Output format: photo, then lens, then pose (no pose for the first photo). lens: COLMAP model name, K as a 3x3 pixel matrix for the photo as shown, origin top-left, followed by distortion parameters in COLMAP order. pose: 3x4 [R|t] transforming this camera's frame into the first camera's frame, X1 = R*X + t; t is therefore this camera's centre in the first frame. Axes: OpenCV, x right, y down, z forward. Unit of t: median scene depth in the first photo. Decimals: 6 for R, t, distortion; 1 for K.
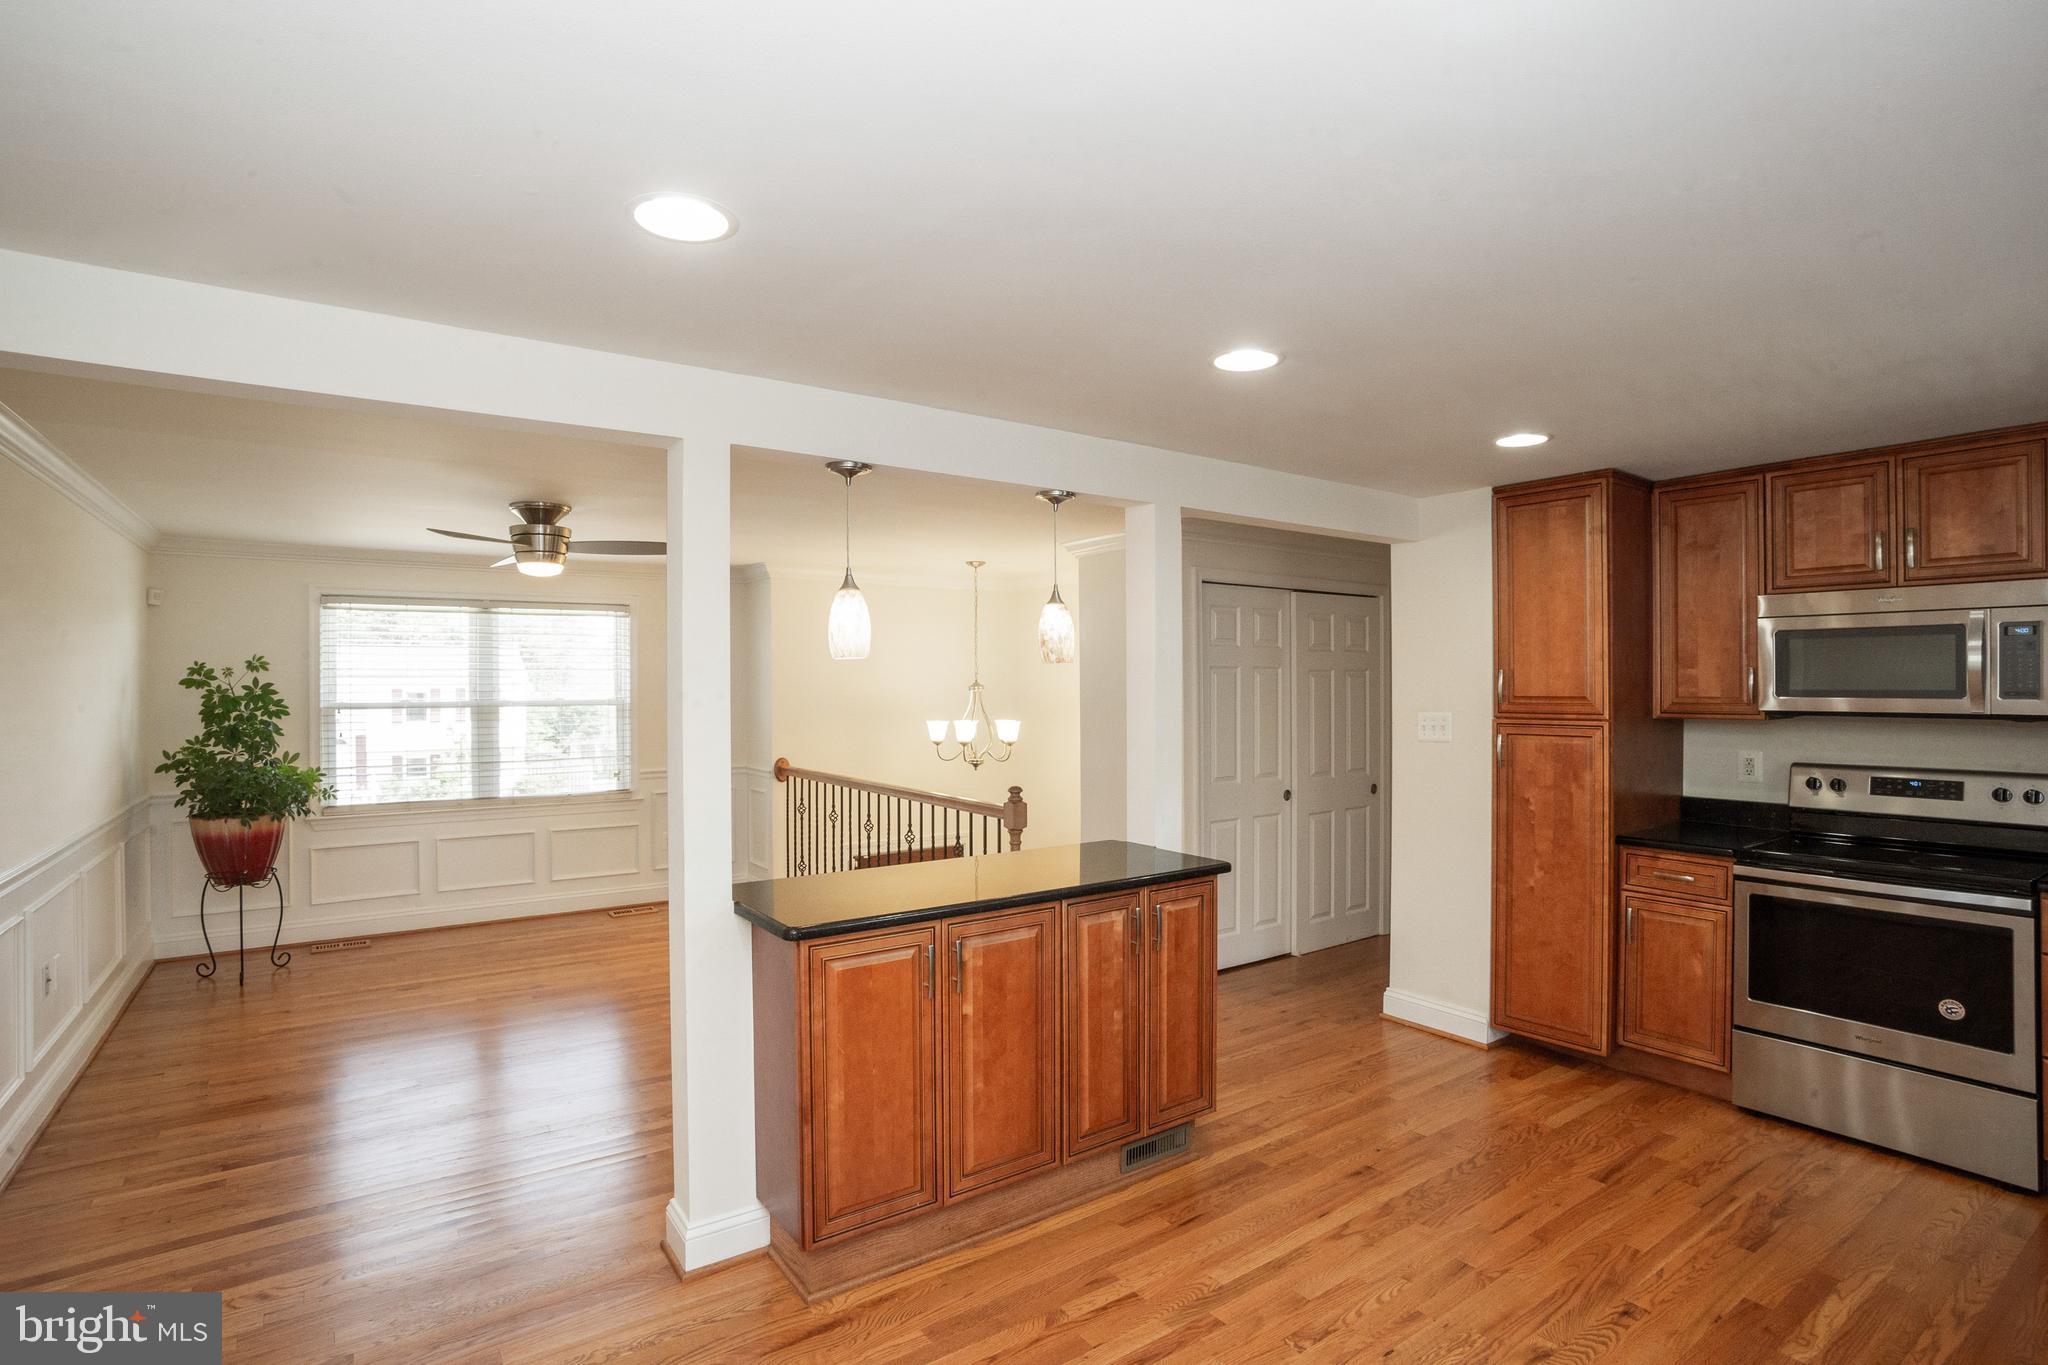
lens RADIAL K [[1021.6, 0, 1022.9], [0, 1021.6, 689.6], [0, 0, 1]] dist [-0.046670, 0.014555]
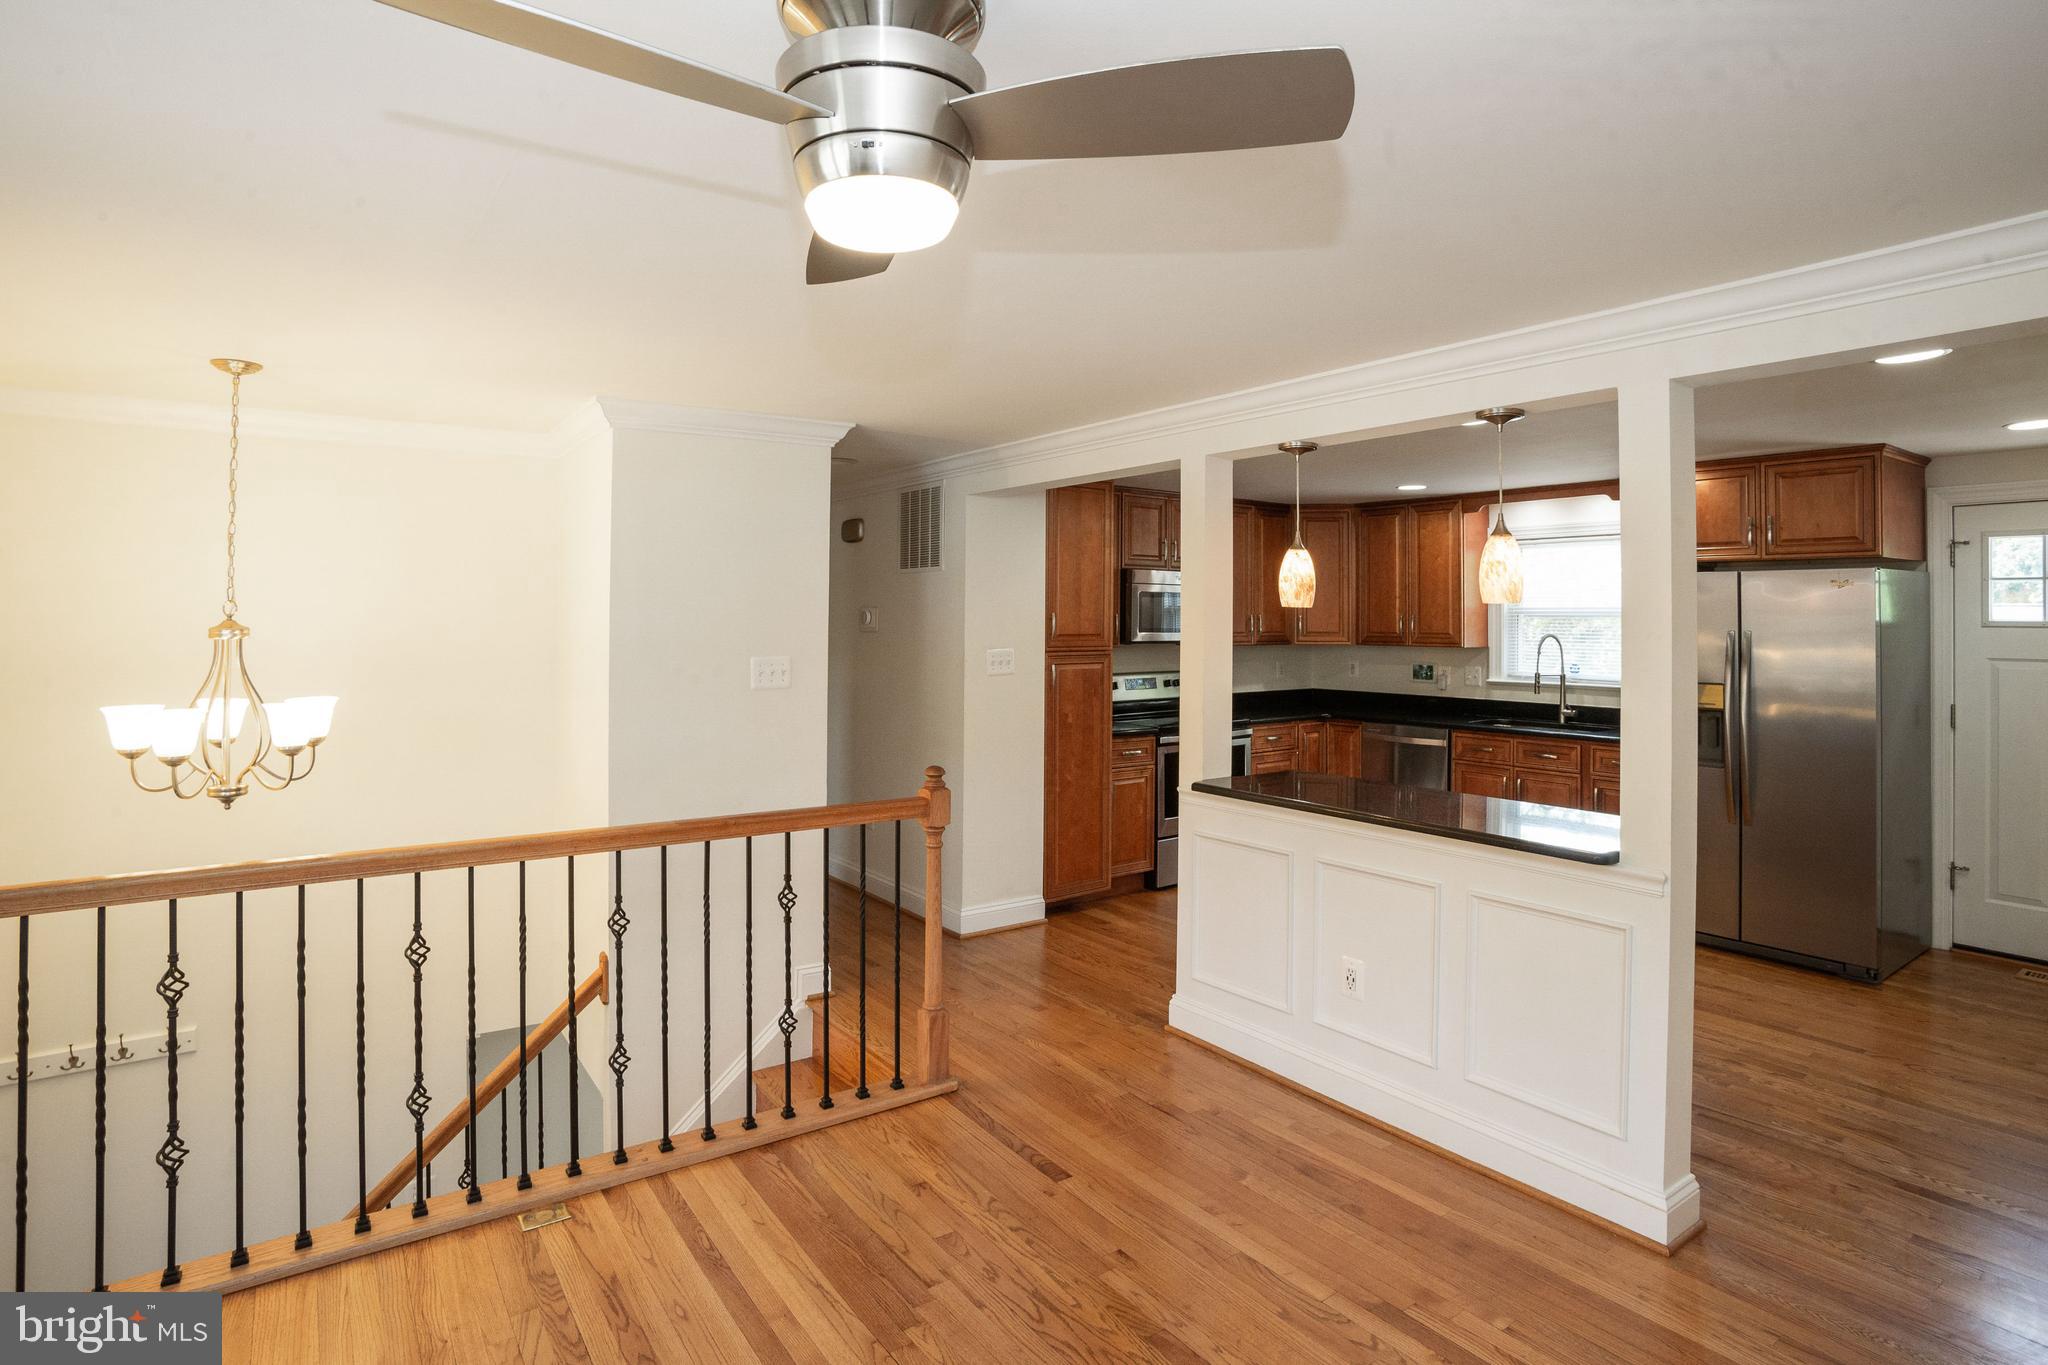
lens RADIAL K [[1054.4, 0, 1052.6], [0, 1054.4, 594.9], [0, 0, 1]] dist [-0.044719, -0.000691]
pose [[-0.026336, 0.025536, 0.999327, -0.914168], [0.001296, 0.999674, -0.025510, -0.010157], [-0.999652, 0.000623, -0.026361, 1.125846]]
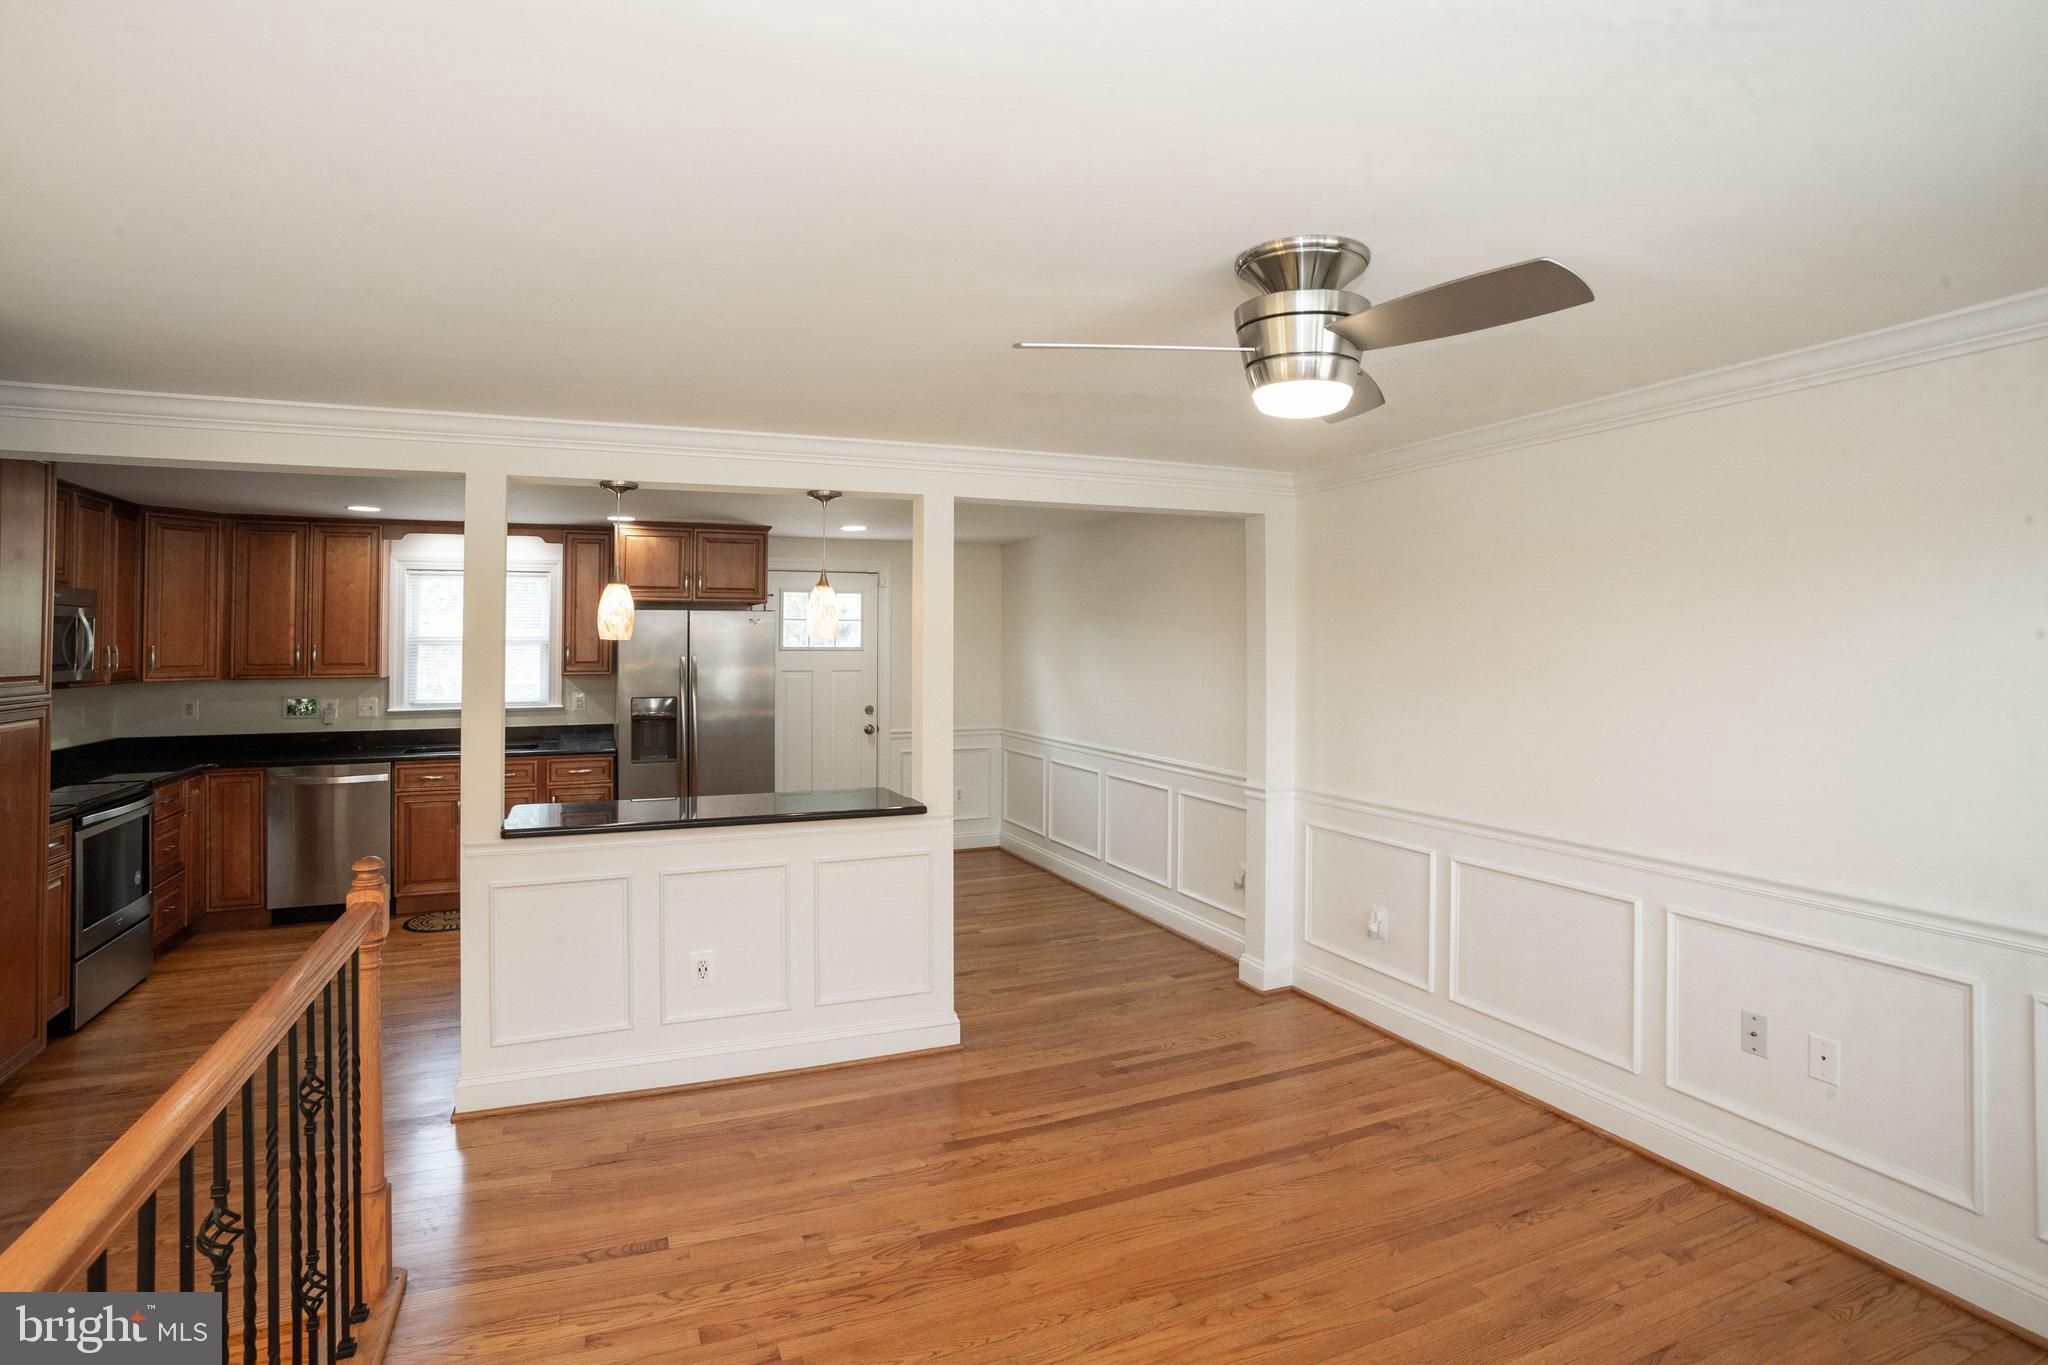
lens RADIAL K [[1021.6, 0, 983.6], [0, 1021.6, 611.4], [0, 0, 1]] dist [-0.046670, 0.014555]
pose [[-0.969383, 0.015391, 0.245069, -0.539466], [0.009024, 0.999592, -0.027082, -0.020336], [-0.245386, -0.024041, -0.969127, 1.720353]]
